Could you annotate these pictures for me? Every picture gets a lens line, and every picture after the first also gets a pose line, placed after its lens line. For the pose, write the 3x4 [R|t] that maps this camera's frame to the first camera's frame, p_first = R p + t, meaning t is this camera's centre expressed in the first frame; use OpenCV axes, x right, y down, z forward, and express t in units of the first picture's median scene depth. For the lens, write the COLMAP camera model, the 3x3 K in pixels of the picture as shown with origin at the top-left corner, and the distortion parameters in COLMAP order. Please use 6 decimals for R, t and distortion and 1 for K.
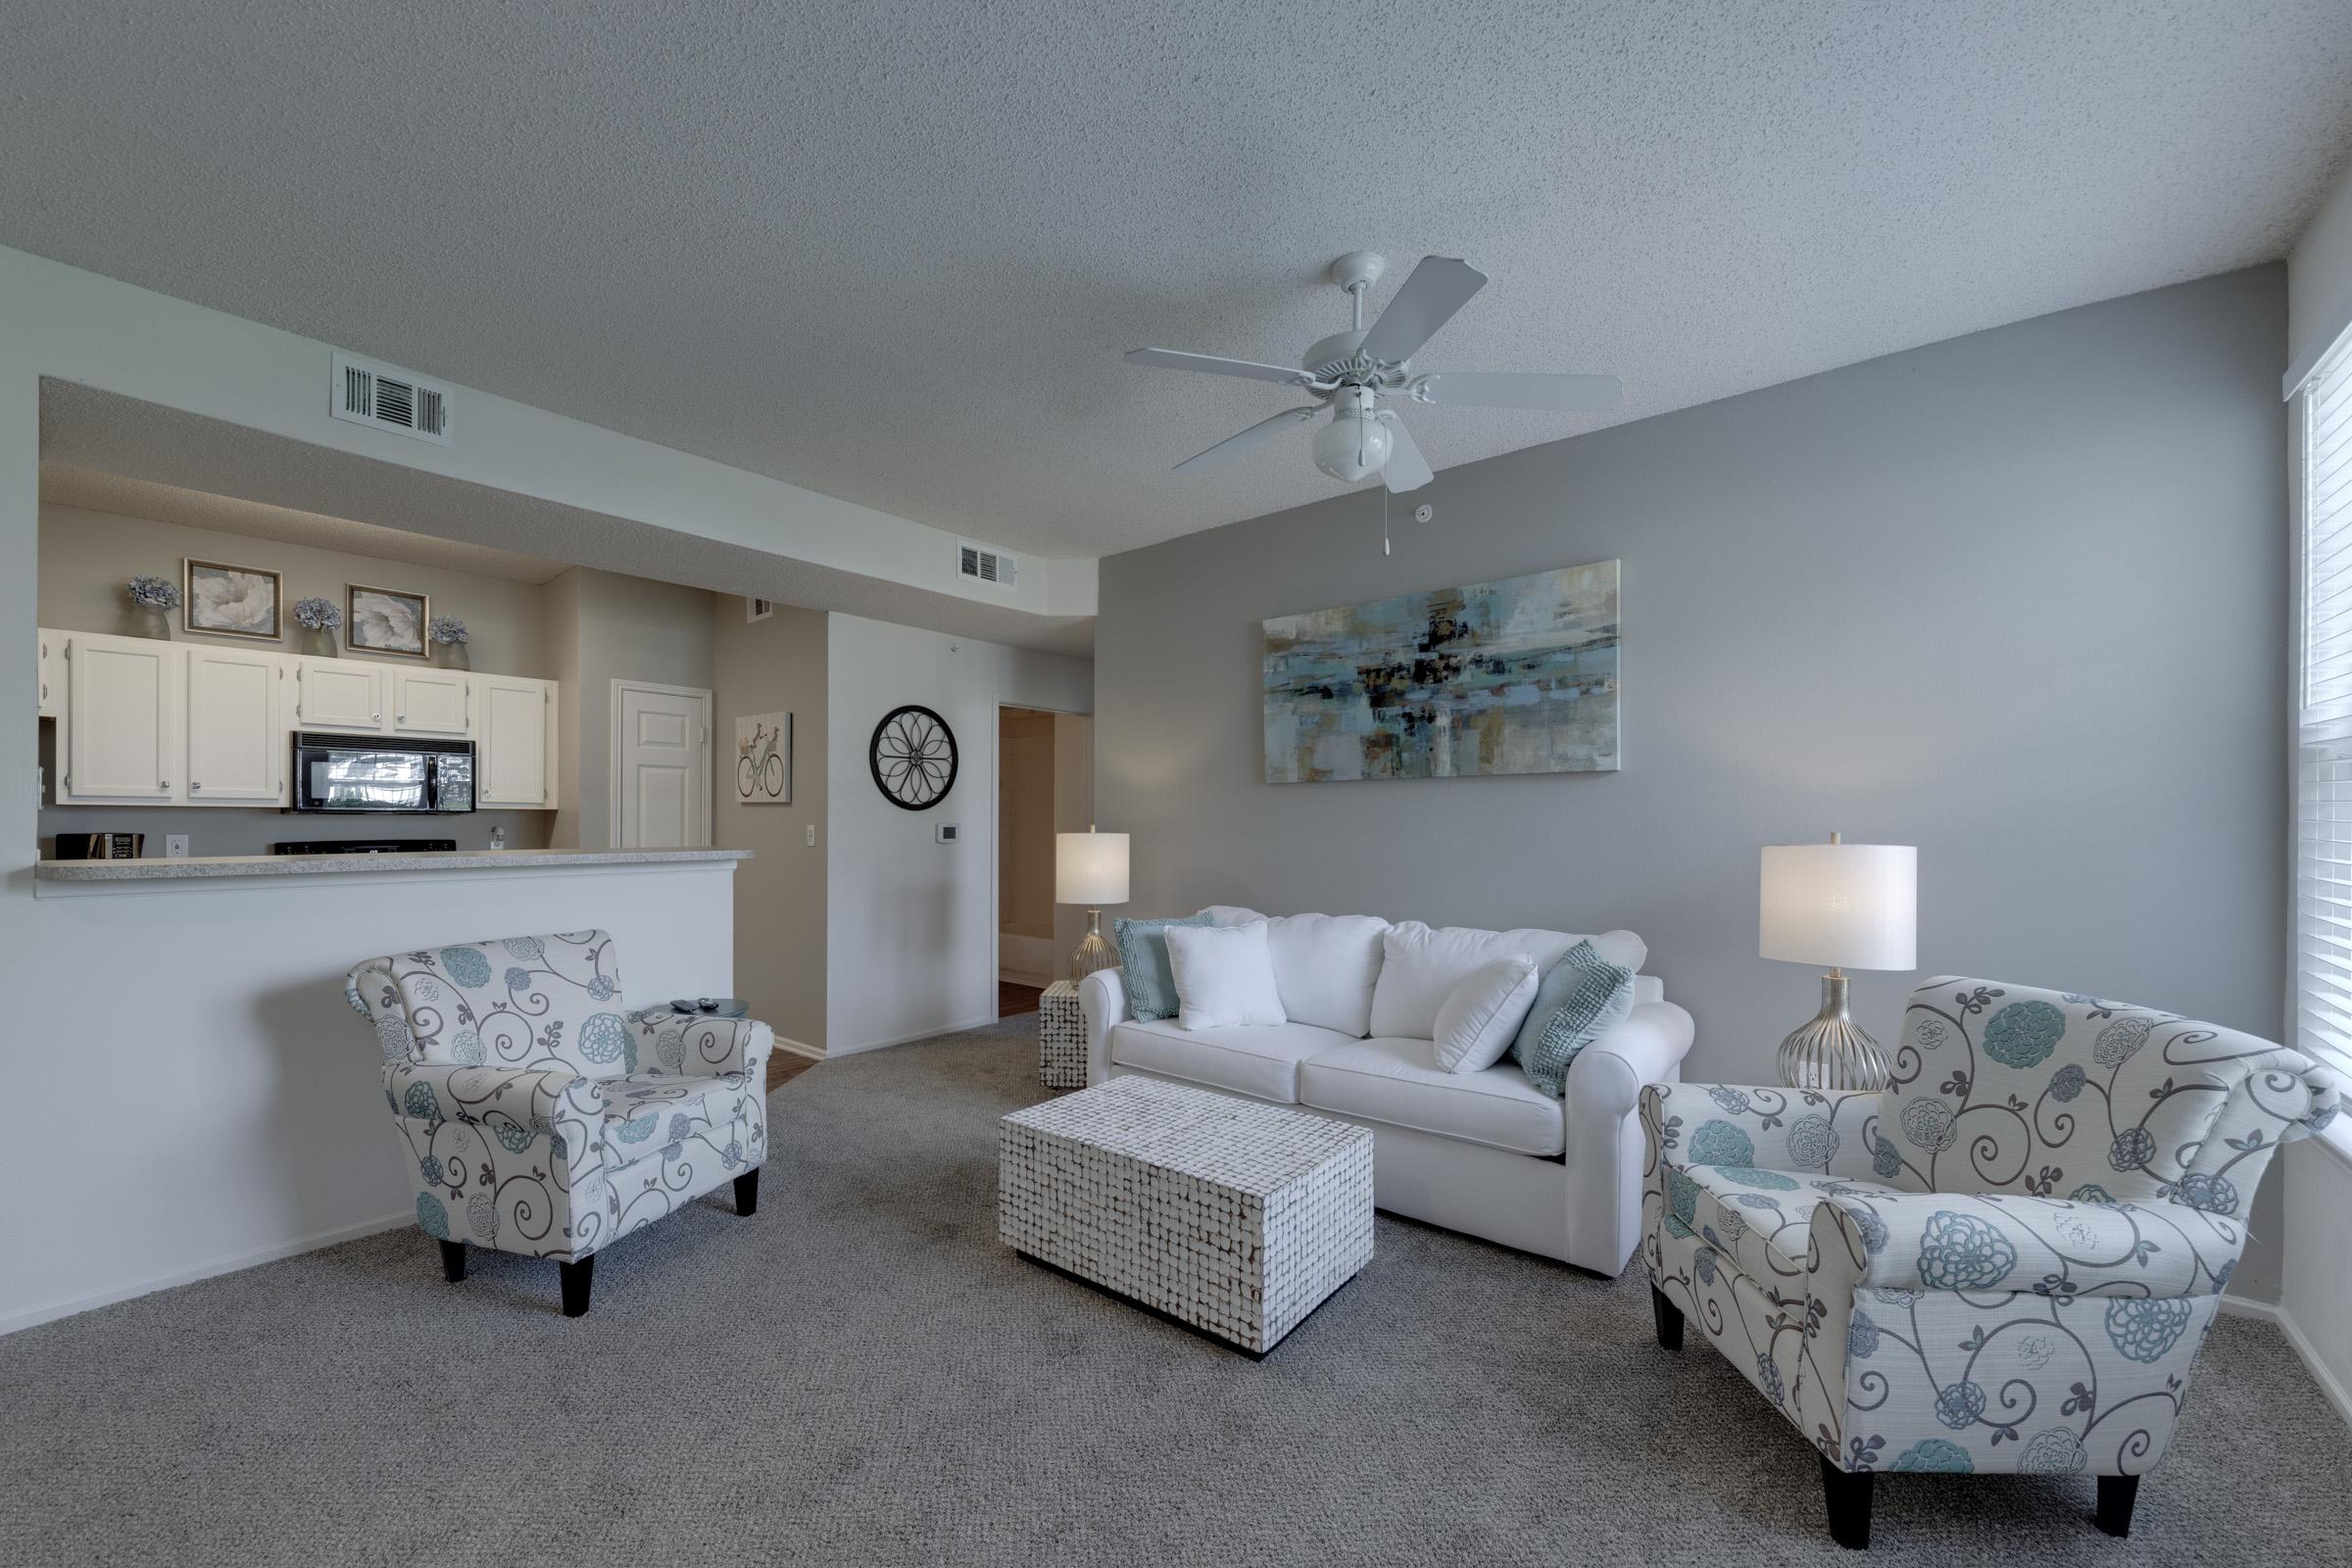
lens RADIAL K [[919.3, 0, 1143.5], [0, 919.3, 826.7], [0, 0, 1]] dist [0.006811, -0.000297]
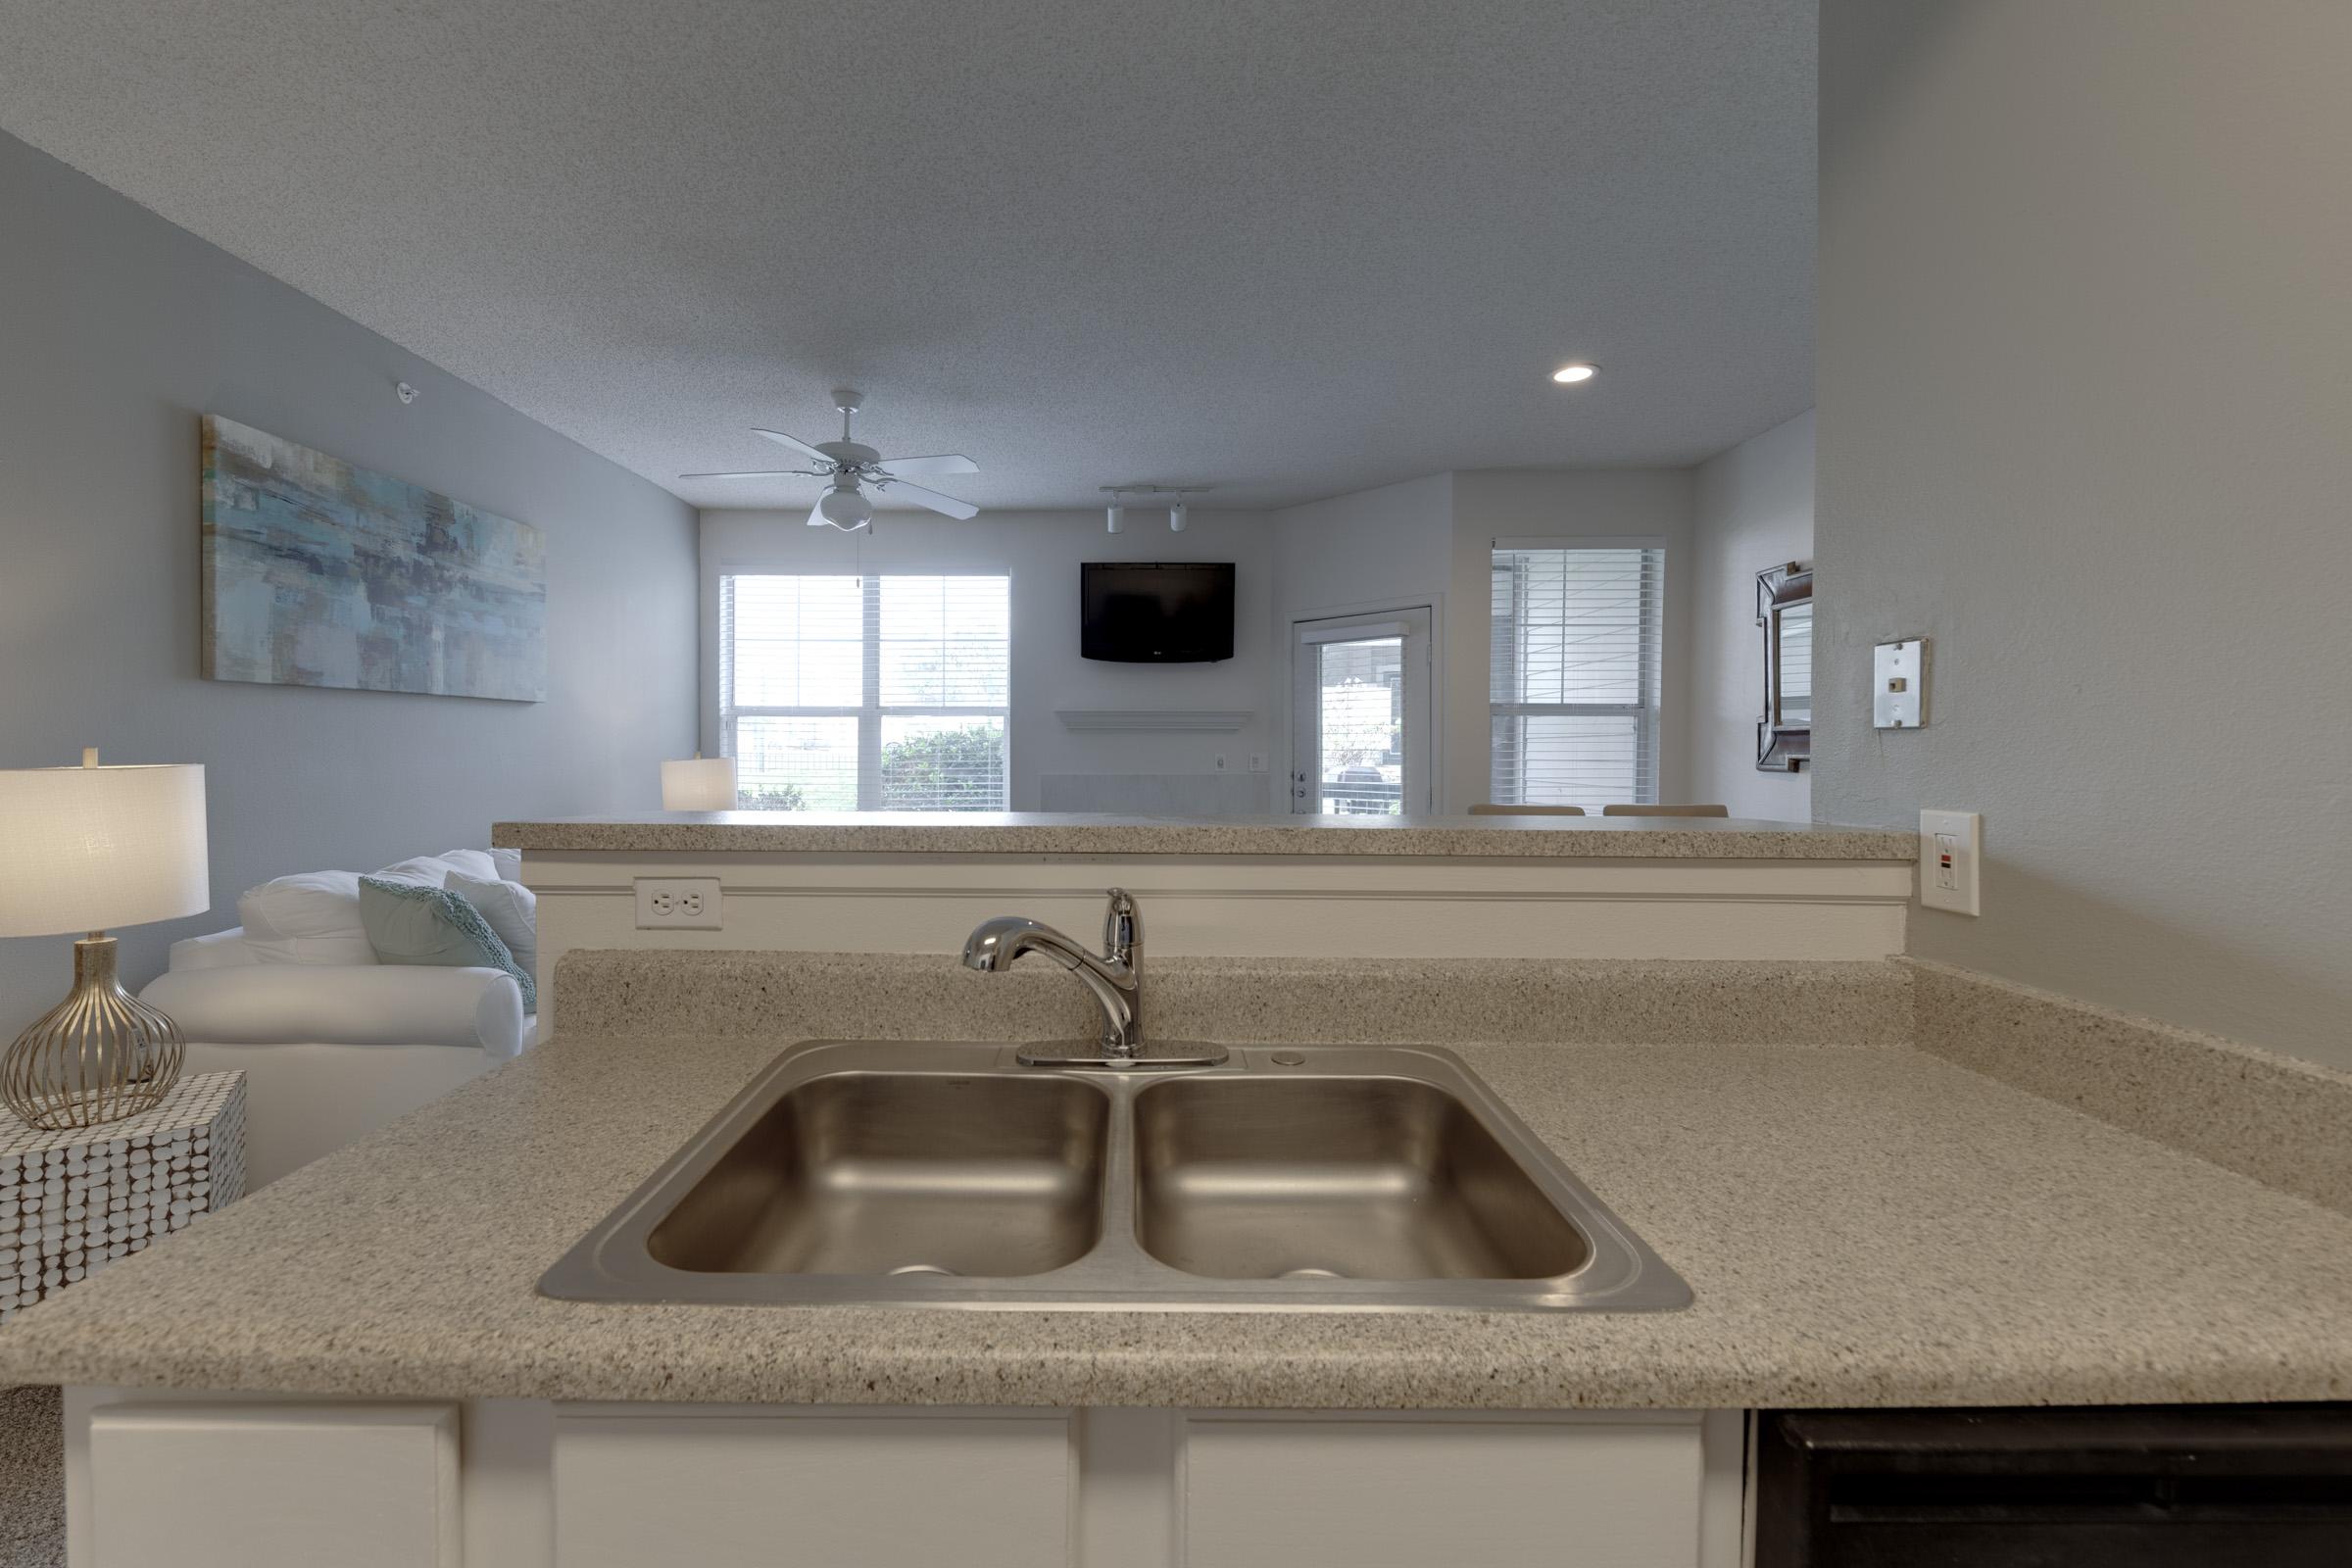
lens RADIAL K [[956.3, 0, 1118.8], [0, 956.3, 767.3], [0, 0, 1]] dist [-0.001308, -0.000758]
pose [[-0.628912, -0.019457, 0.777233, -0.846897], [-0.002088, 0.999725, 0.023338, -0.005106], [-0.777473, 0.013055, -0.628780, 1.054197]]
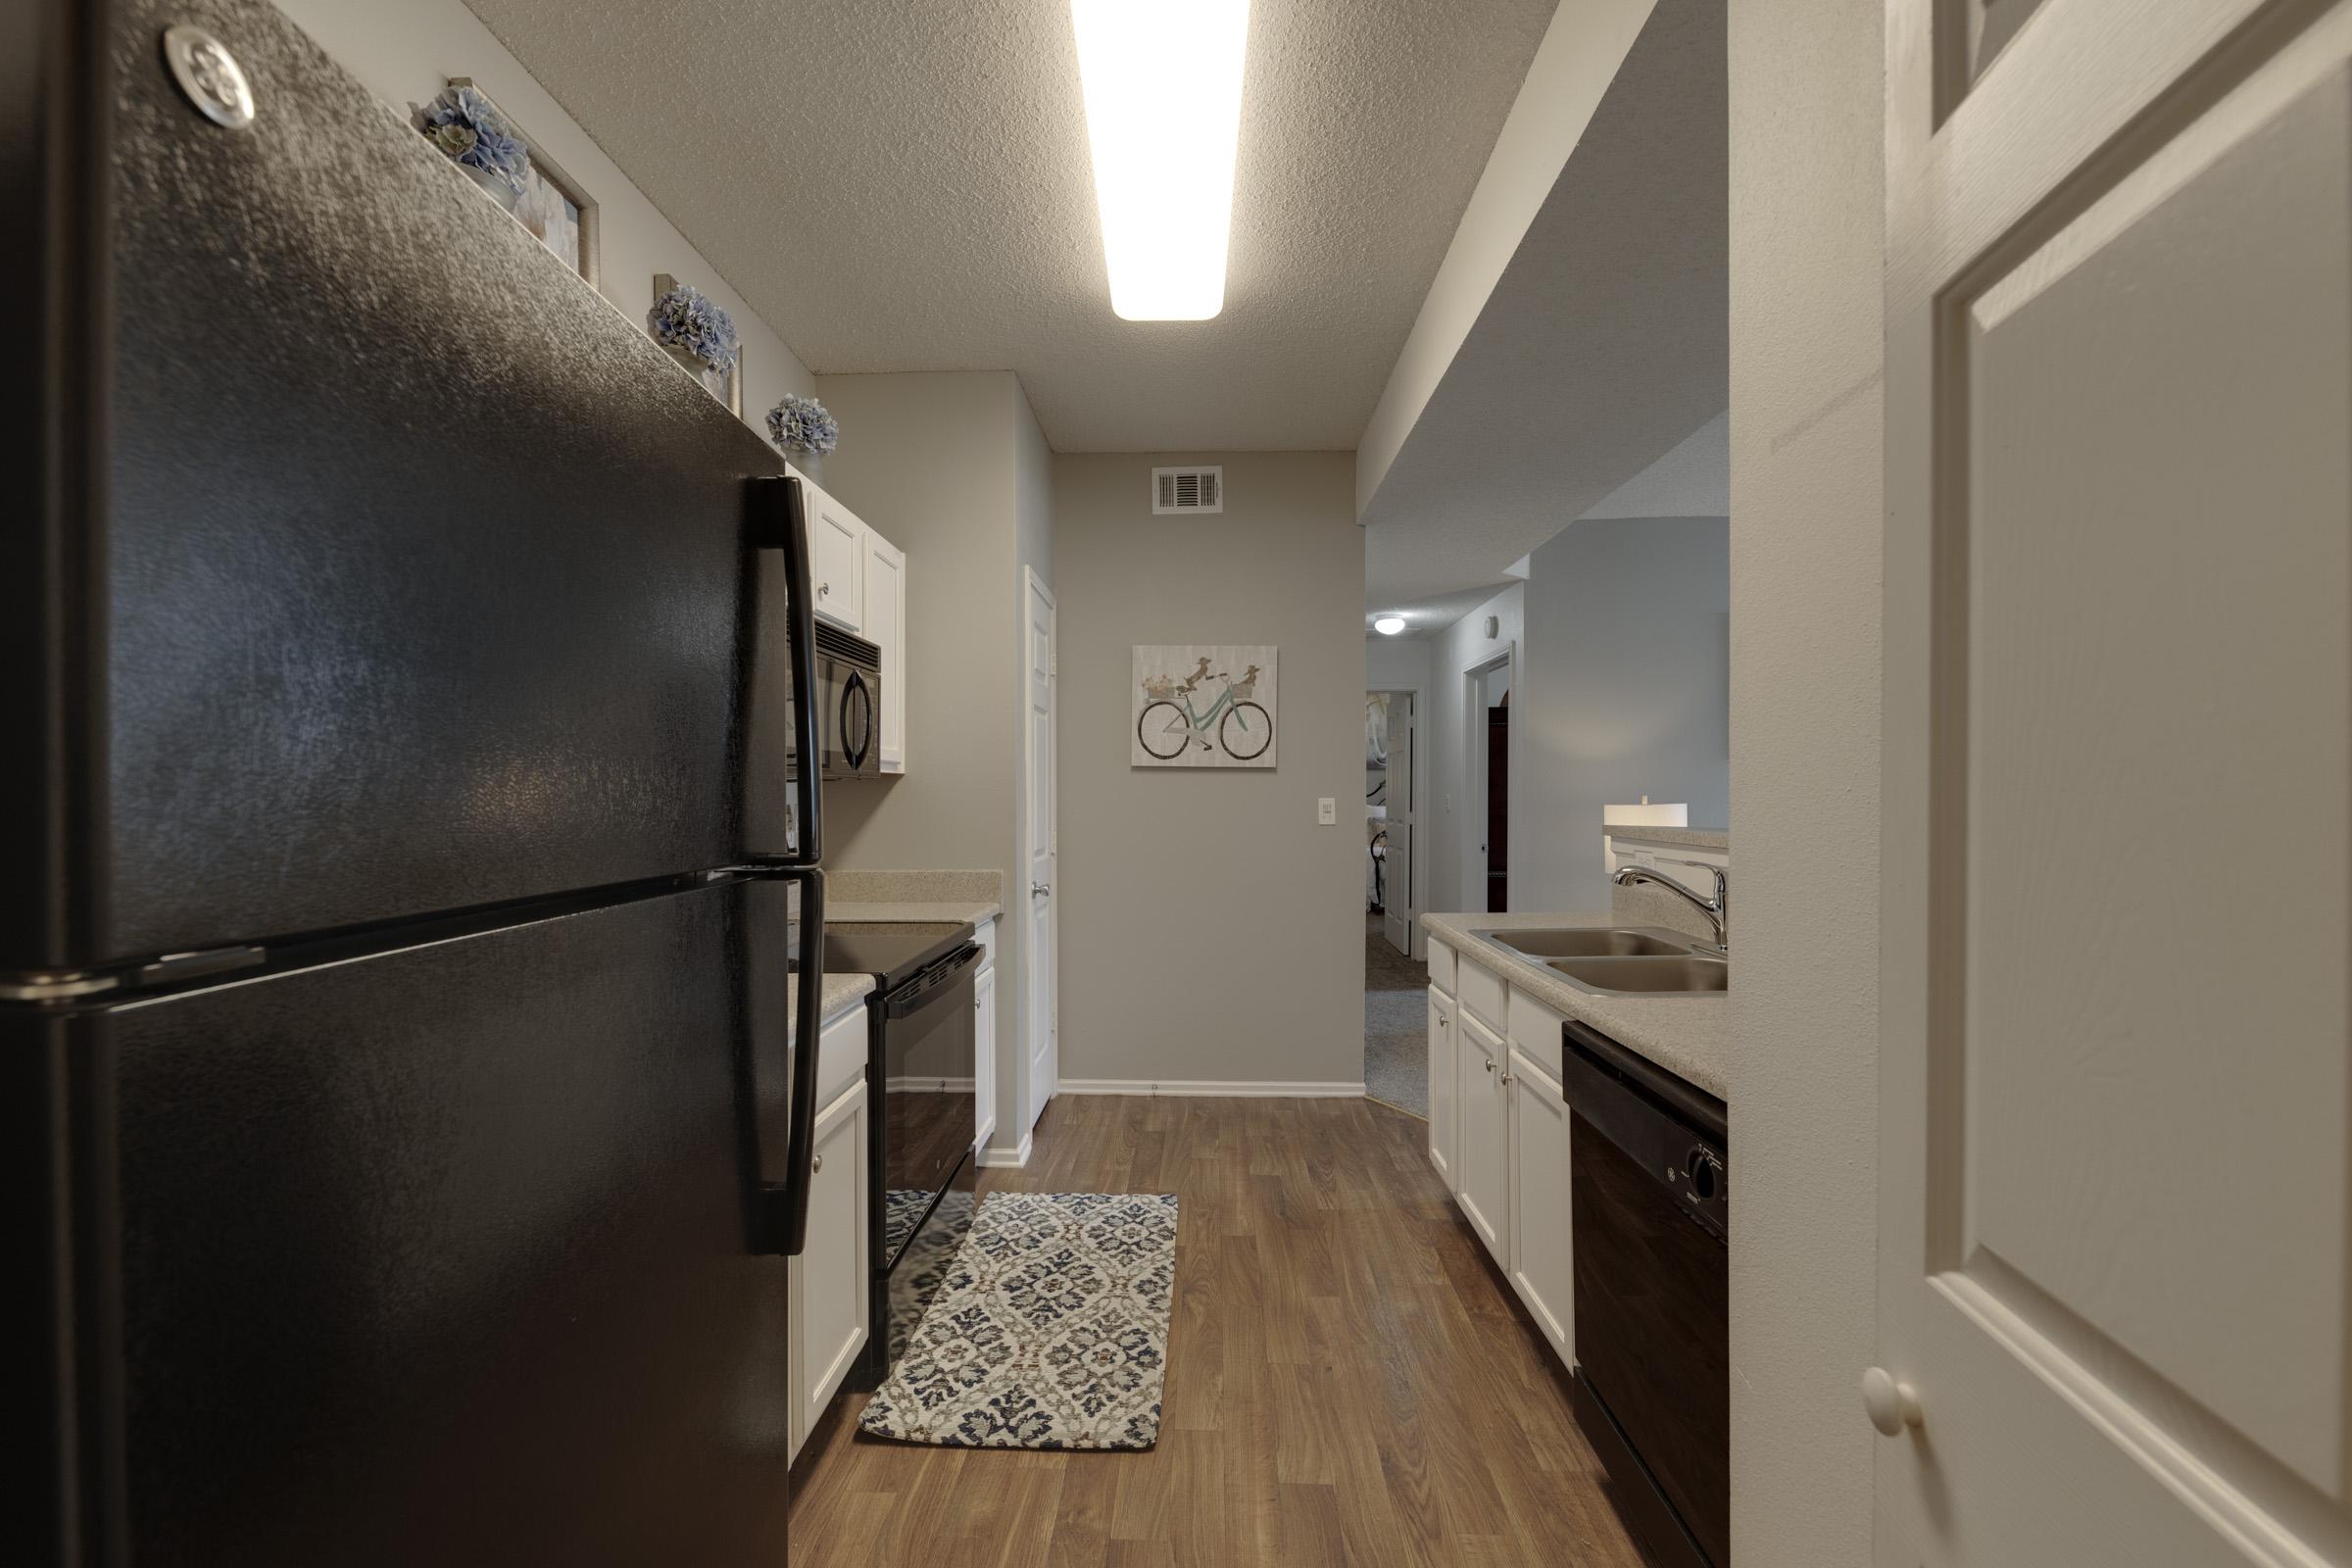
lens RADIAL K [[893.3, 0, 1176.0], [0, 893.3, 784.0], [0, 0, 1]] dist [0.000491, -0.000135]
pose [[0.789530, 0.003672, 0.613701, -1.215160], [0.004273, 0.999925, -0.011480, -0.007161], [-0.613697, 0.011687, 0.789455, 0.650532]]
